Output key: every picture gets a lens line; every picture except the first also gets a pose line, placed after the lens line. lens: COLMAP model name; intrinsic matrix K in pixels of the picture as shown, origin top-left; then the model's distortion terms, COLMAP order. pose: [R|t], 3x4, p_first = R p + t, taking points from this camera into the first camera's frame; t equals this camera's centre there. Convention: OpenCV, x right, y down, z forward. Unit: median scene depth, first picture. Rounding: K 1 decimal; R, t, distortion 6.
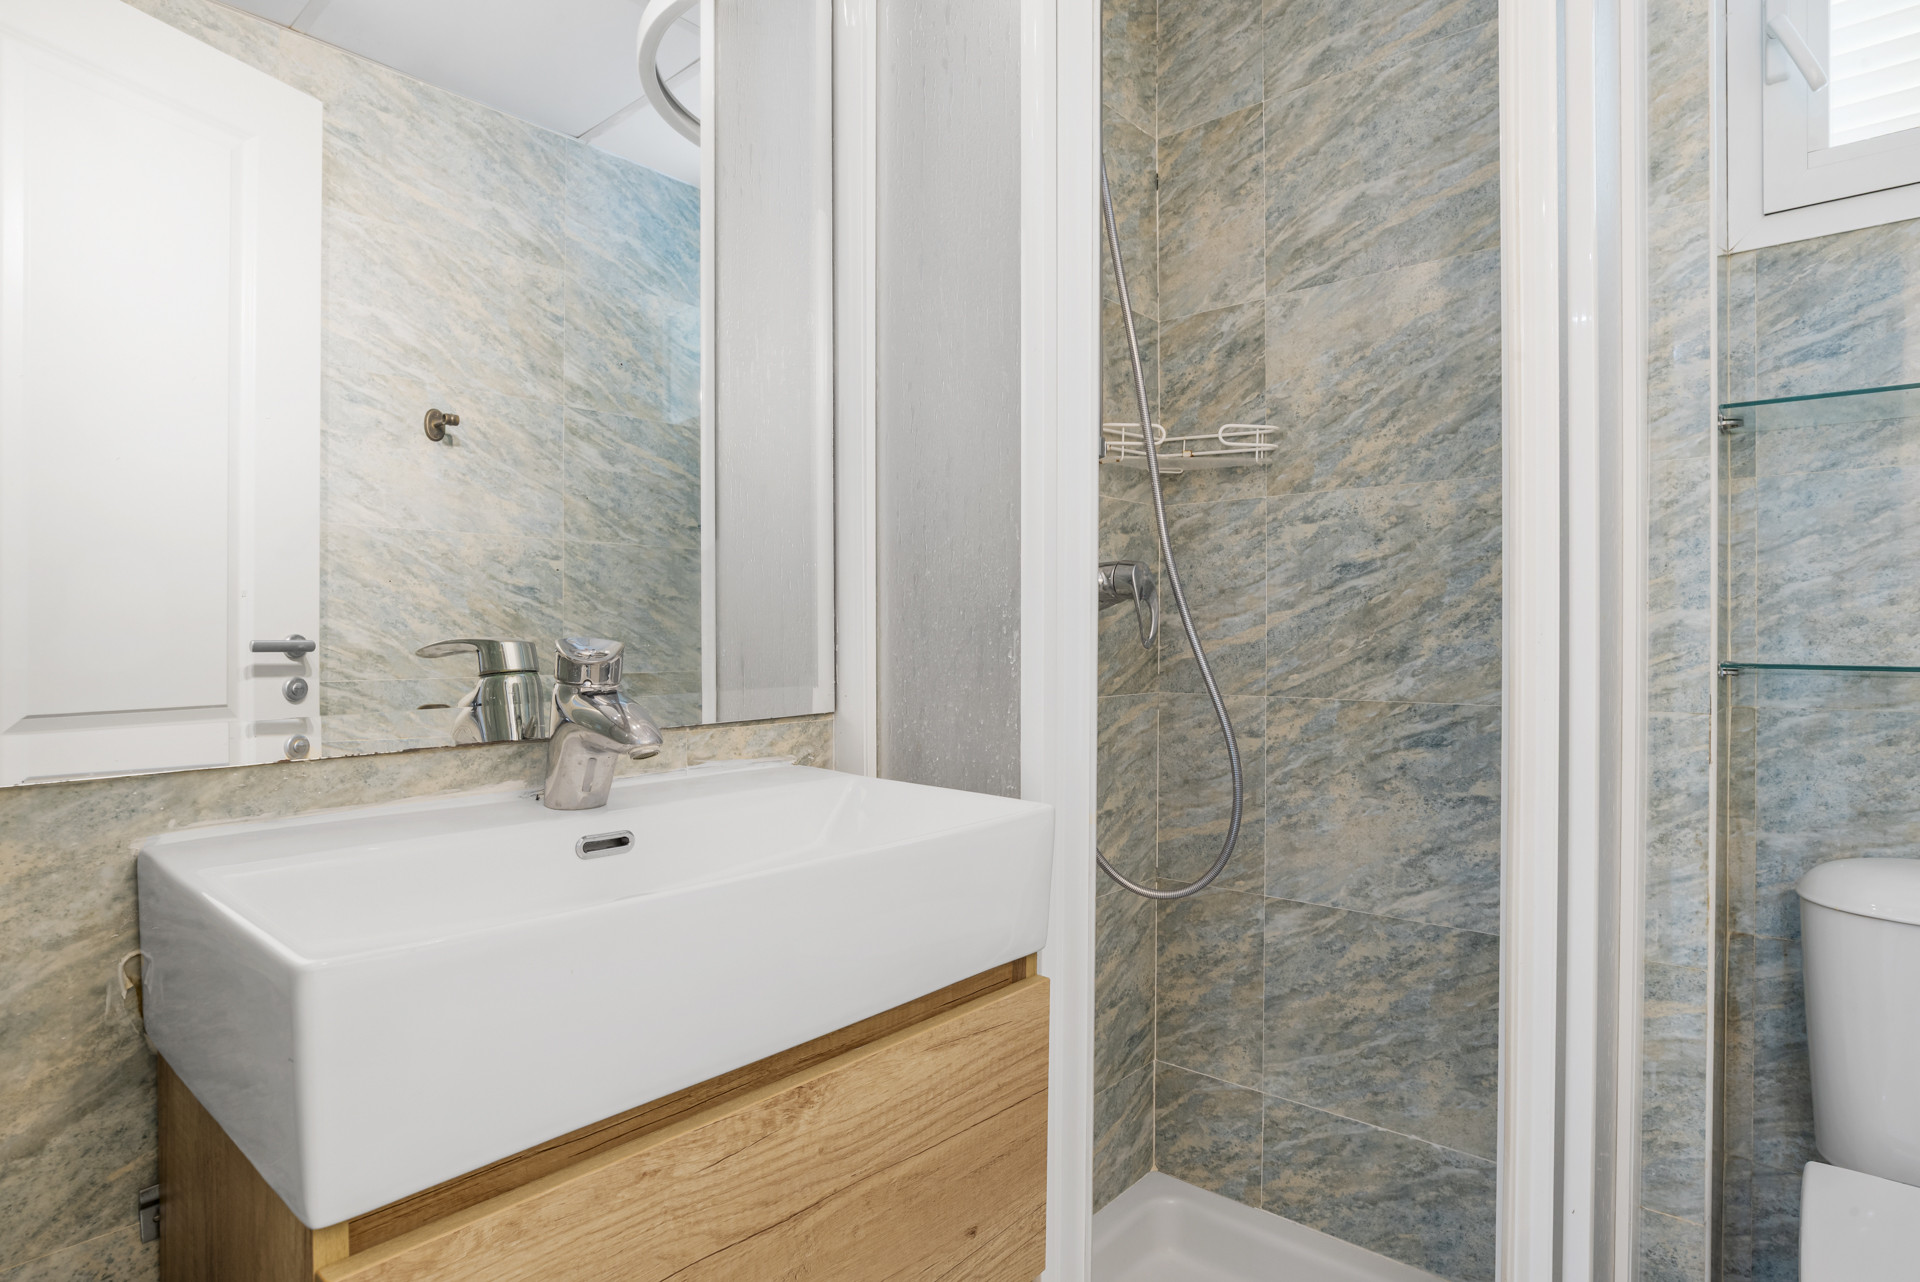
lens RADIAL K [[1018.8, 0, 957.4], [0, 1018.8, 629.8], [0, 0, 1]] dist [-0.047382, 0.023225]
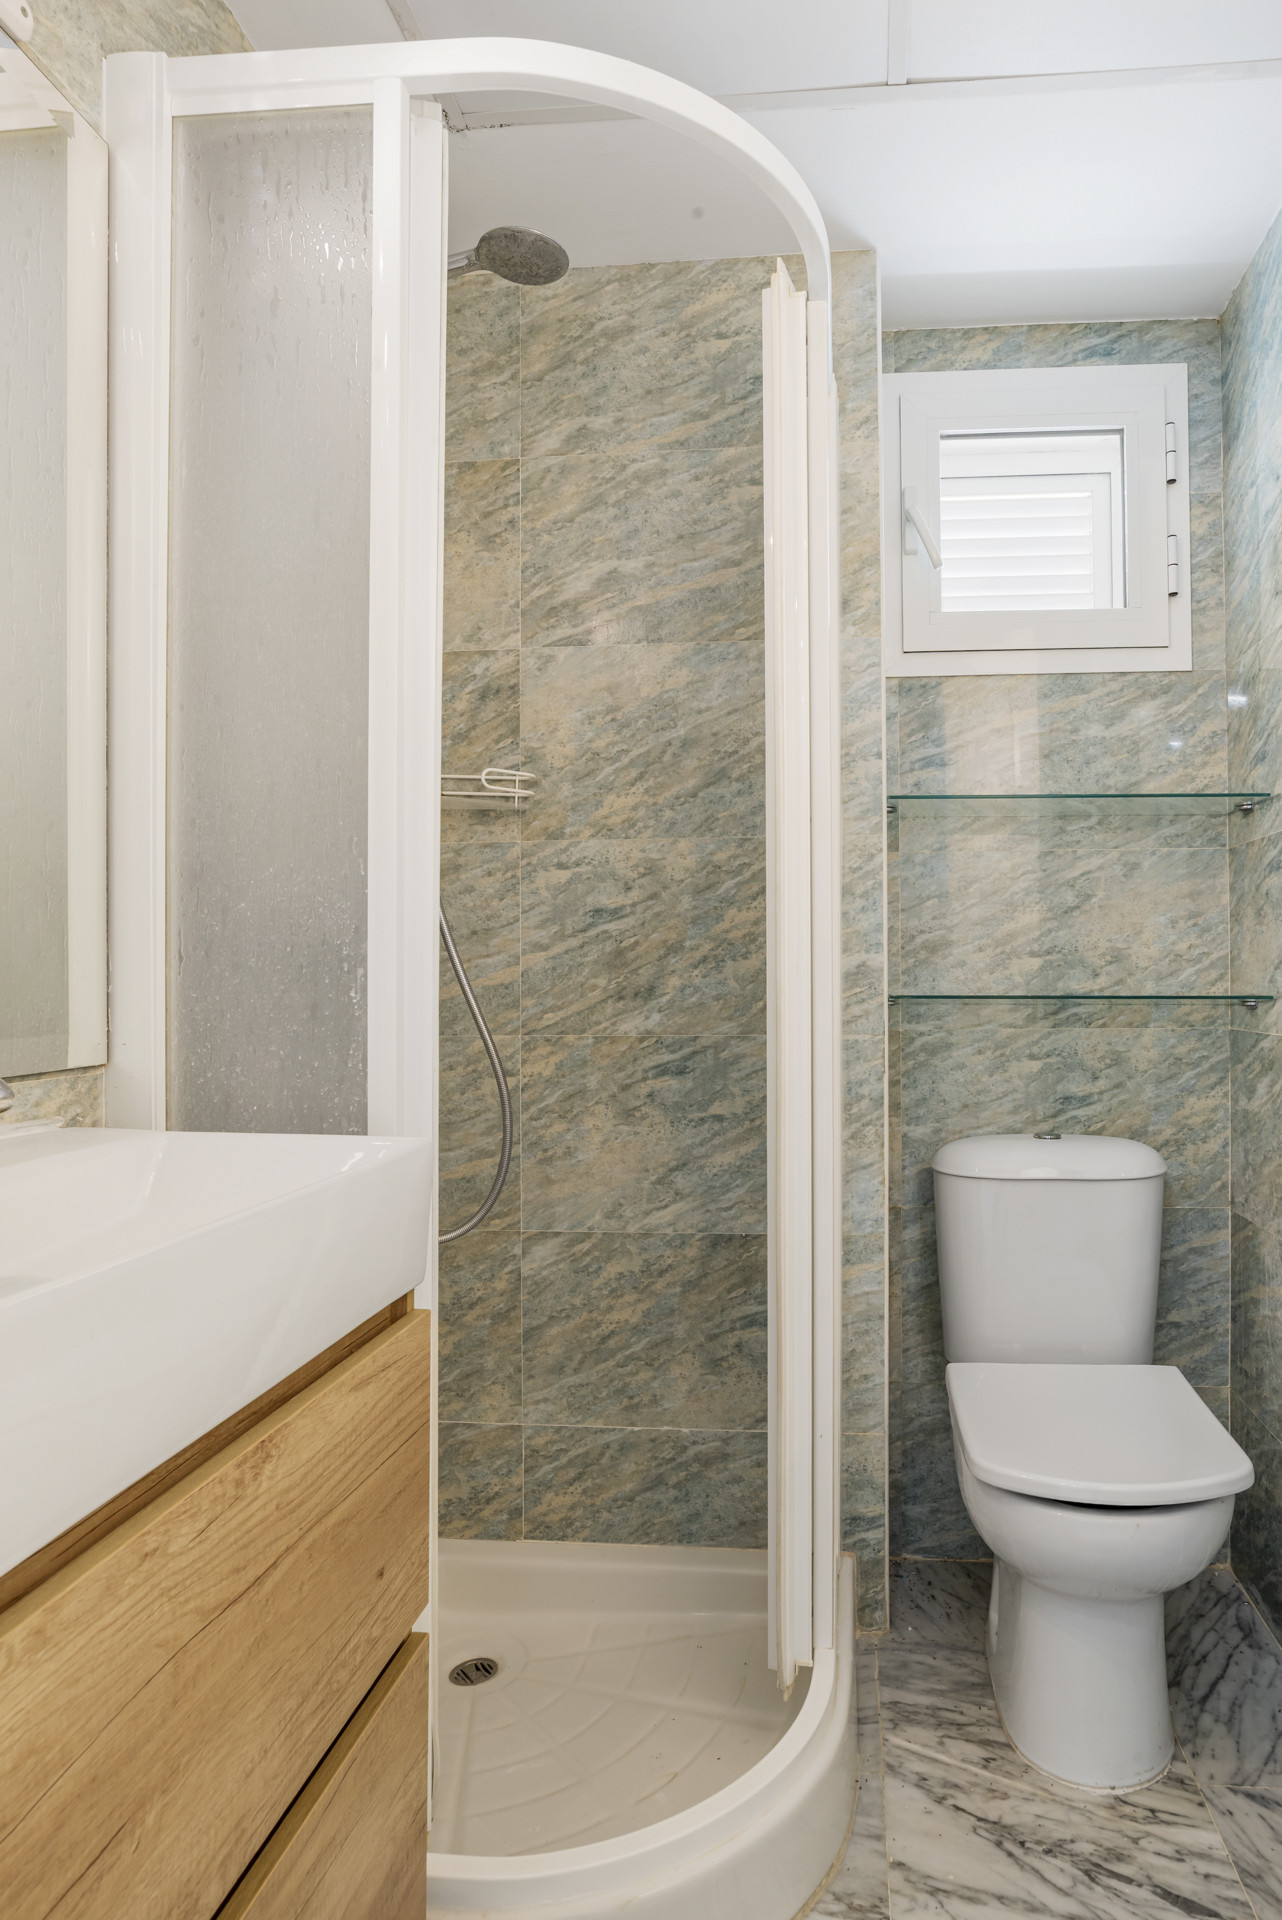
lens RADIAL K [[1230.1, 0, 641.0], [0, 1230.1, 960.0], [0, 0, 1]] dist [-0.053826, 0.039179]
pose [[0.820925, 0.008451, 0.570974, -0.340696], [0.002174, 0.999837, -0.017926, 0.012947], [-0.571032, 0.015957, 0.820773, -0.100848]]
